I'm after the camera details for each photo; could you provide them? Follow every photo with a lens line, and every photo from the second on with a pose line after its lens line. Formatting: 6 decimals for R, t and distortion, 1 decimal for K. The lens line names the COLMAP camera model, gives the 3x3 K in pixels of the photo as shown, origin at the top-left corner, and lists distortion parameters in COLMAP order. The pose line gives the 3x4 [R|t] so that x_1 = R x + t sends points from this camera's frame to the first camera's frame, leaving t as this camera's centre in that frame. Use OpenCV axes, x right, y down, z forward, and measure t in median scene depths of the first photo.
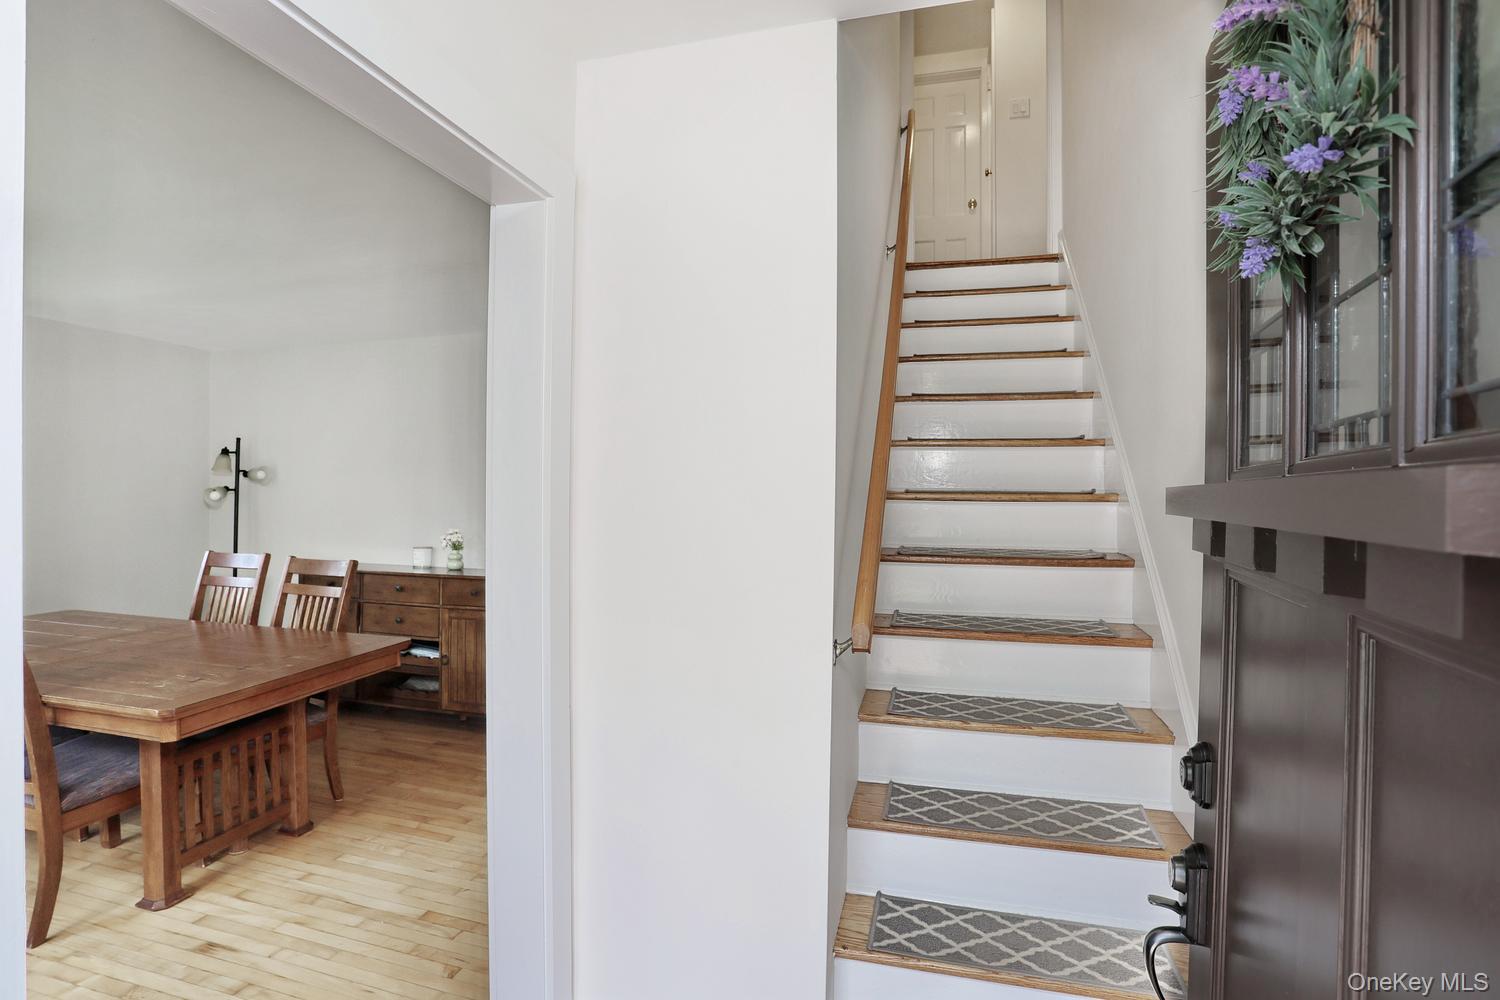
lens RADIAL K [[730.9, 0, 741.5], [0, 730.9, 496.4], [0, 0, 1]] dist [-0.066916, 0.024402]
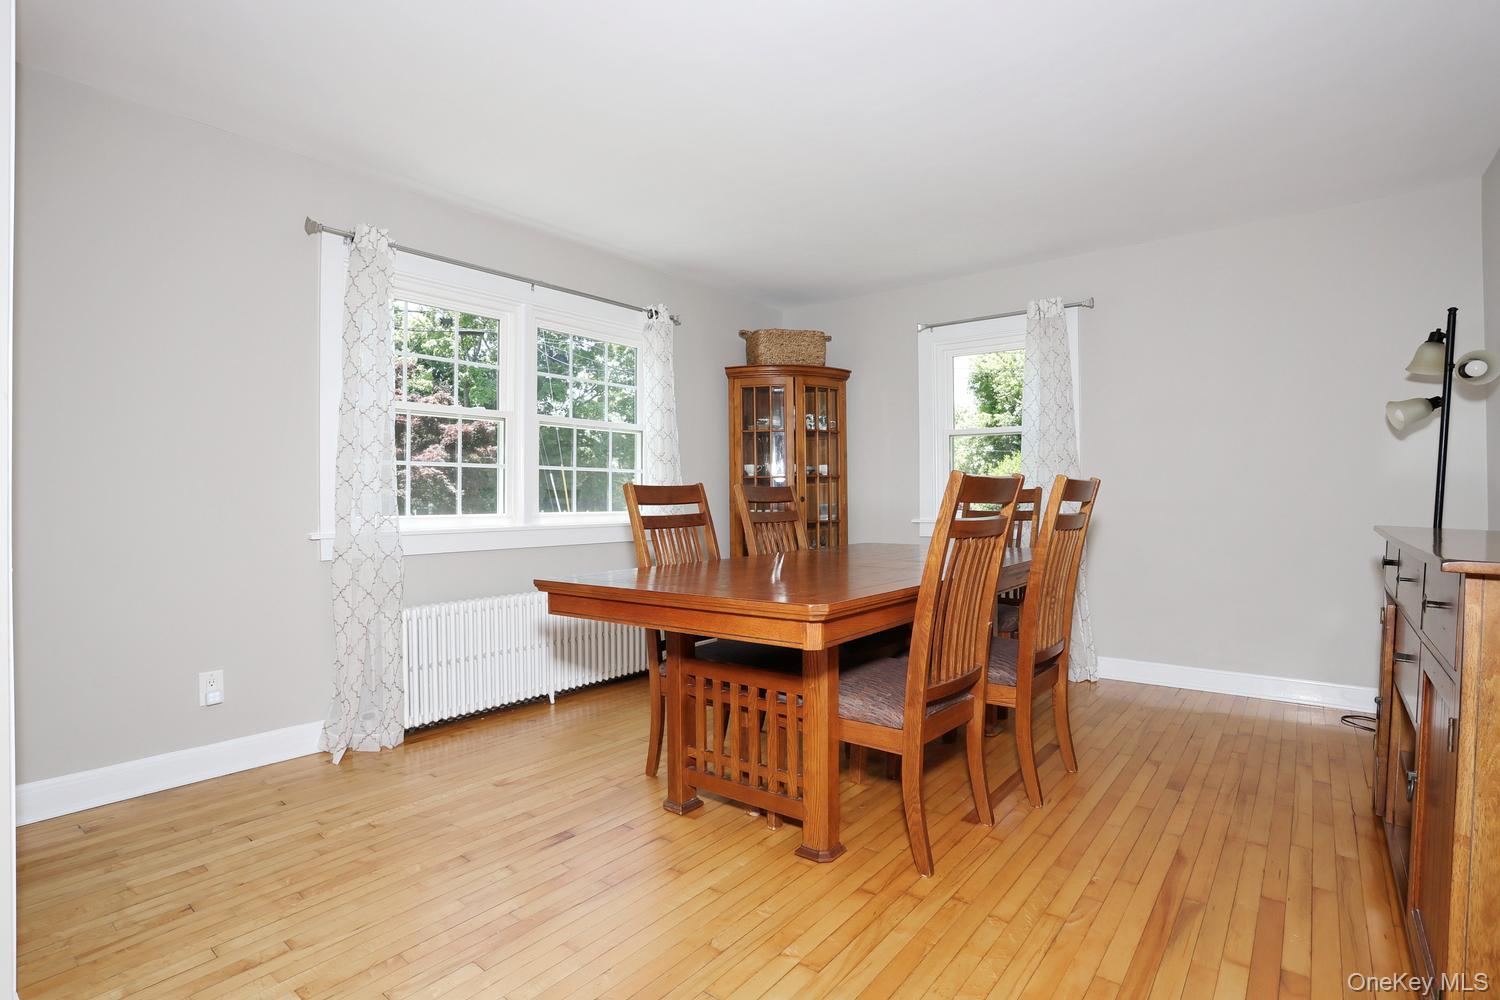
lens RADIAL K [[730.9, 0, 751.1], [0, 730.9, 507.7], [0, 0, 1]] dist [-0.066916, 0.024402]
pose [[-0.390510, 0.005243, -0.920584, 0.037157], [-0.005579, 0.999952, 0.008061, 0.111797], [0.920582, 0.008284, -0.390462, 1.043187]]
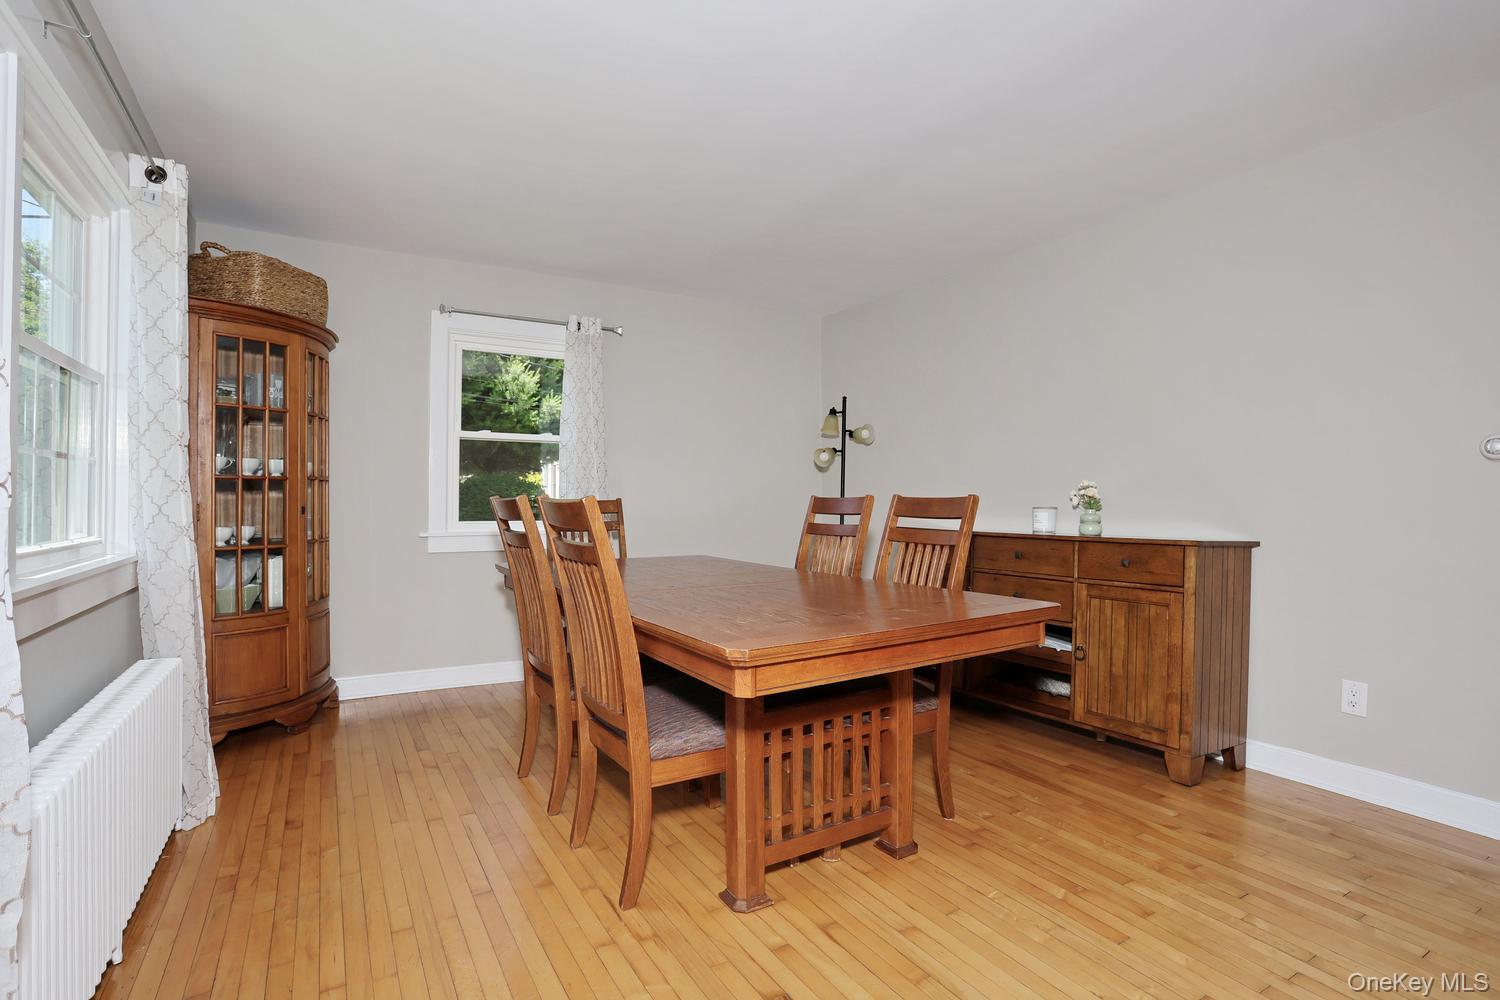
lens RADIAL K [[730.9, 0, 748.9], [0, 730.9, 496.4], [0, 0, 1]] dist [-0.066916, 0.024402]
pose [[0.729263, -0.005961, -0.684207, -0.194577], [-0.005217, 0.999885, -0.014272, 0.098503], [0.684213, 0.013978, 0.729148, 0.293447]]
